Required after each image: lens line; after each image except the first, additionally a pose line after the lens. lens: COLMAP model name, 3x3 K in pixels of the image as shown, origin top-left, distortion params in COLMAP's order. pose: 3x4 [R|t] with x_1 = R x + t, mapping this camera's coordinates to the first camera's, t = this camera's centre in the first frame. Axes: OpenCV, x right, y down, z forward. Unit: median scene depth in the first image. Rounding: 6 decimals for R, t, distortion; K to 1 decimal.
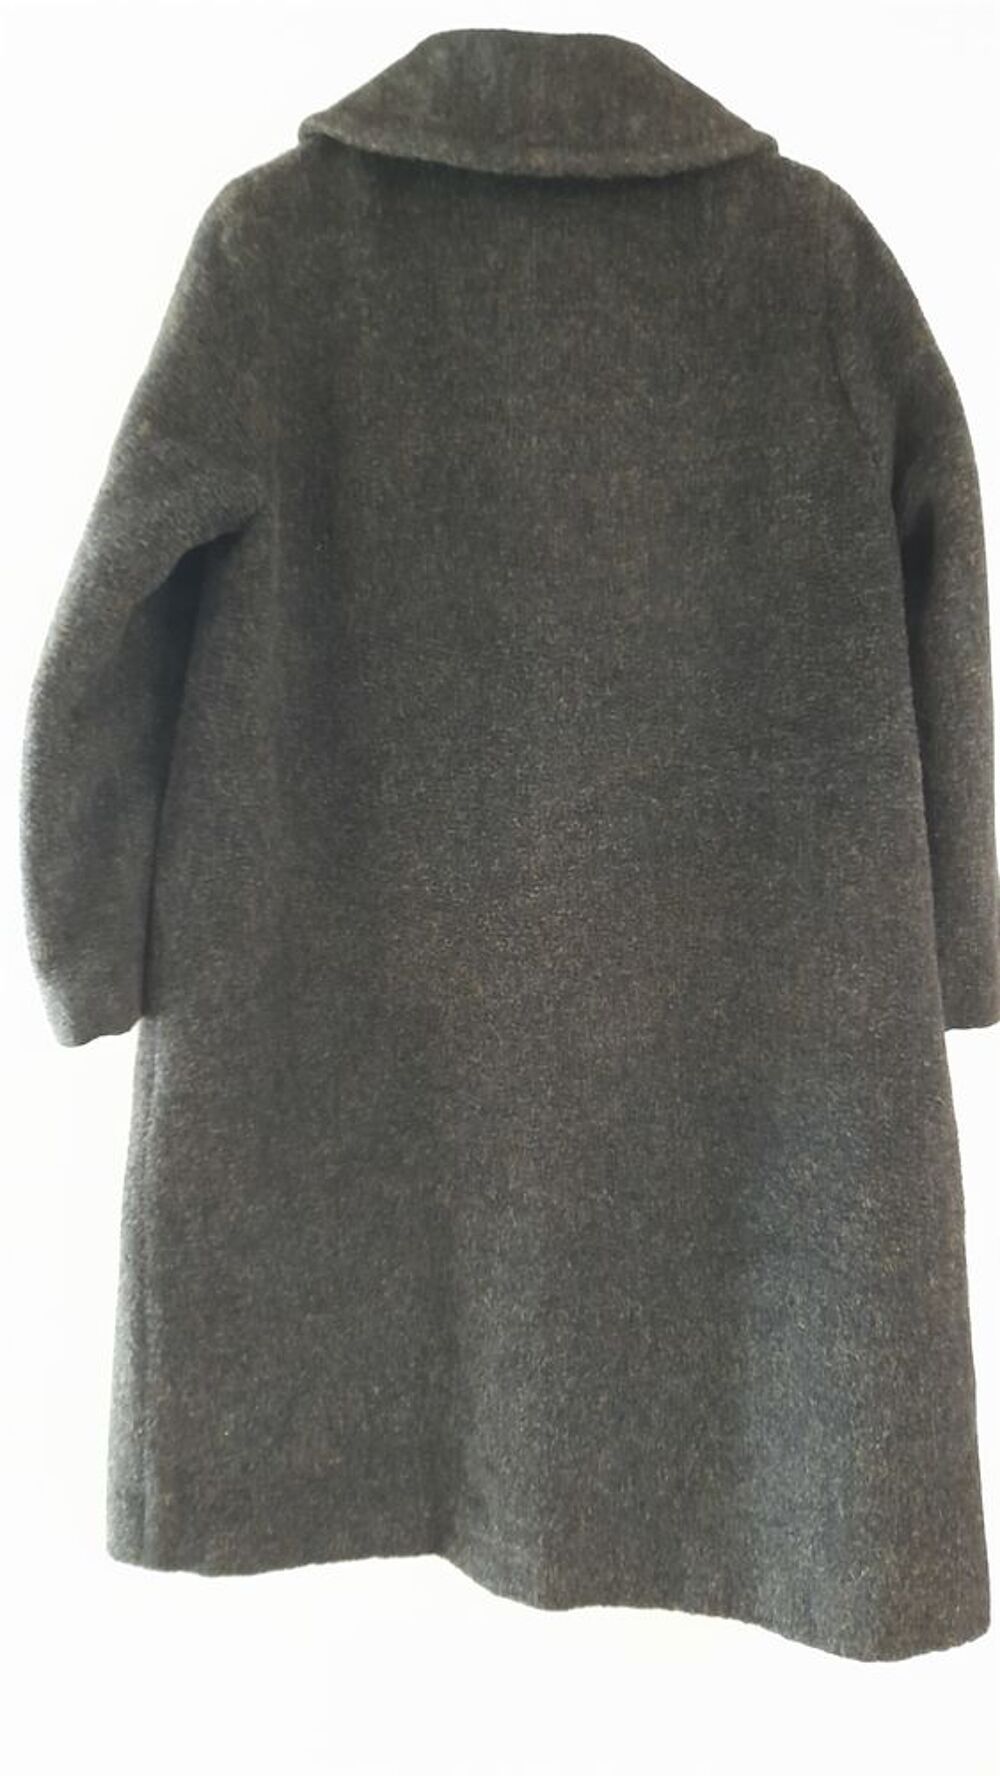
lens RADIAL K [[1236.6, 0, 505.5], [0, 1236.6, 897.1], [0, 0, 1]] dist [0.027704, -0.050794]
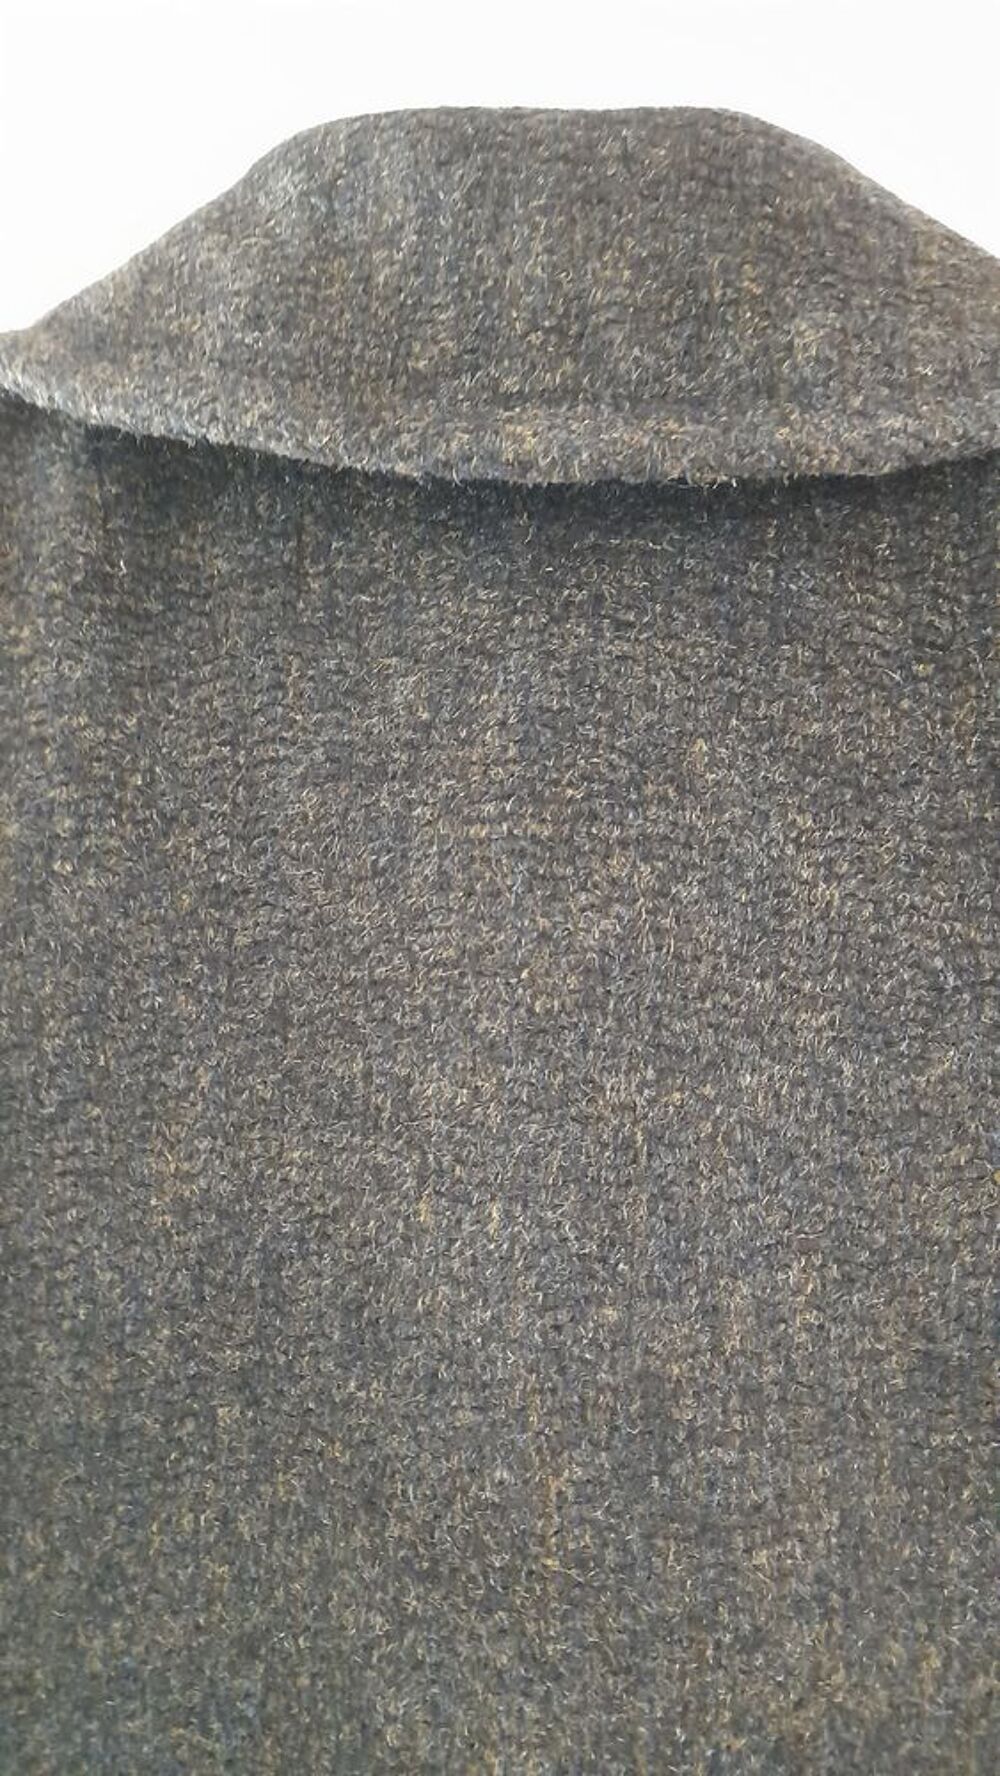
lens RADIAL K [[1234.3, 0, 525.8], [0, 1234.3, 910.6], [0, 0, 1]] dist [0.034269, -0.055043]
pose [[0.994165, 0.022443, -0.105509, 0.064947], [-0.039233, 0.986358, -0.159869, -0.396115], [0.100481, 0.163075, 0.981484, 0.660321]]
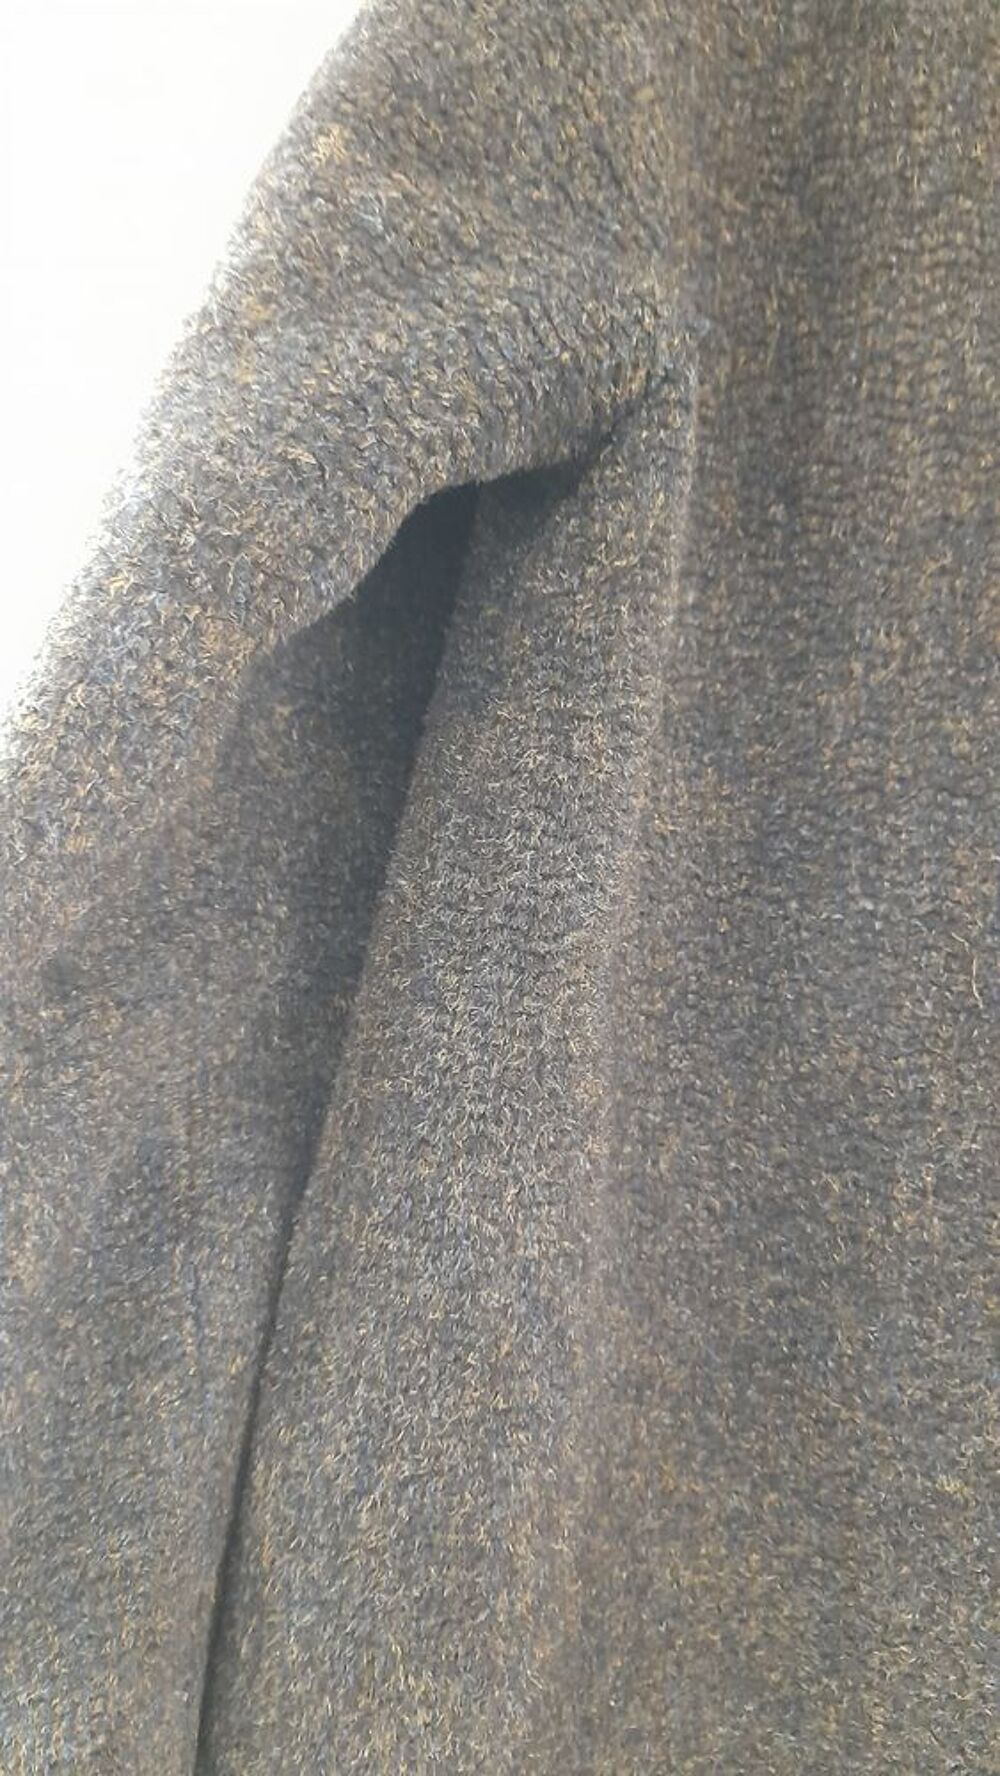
lens RADIAL K [[1236.6, 0, 505.5], [0, 1236.6, 897.1], [0, 0, 1]] dist [0.027704, -0.050794]
pose [[0.992599, 0.052716, -0.109397, -0.188041], [-0.063248, 0.993452, -0.095151, -0.140775], [0.103665, 0.101366, 0.989433, 0.663962]]
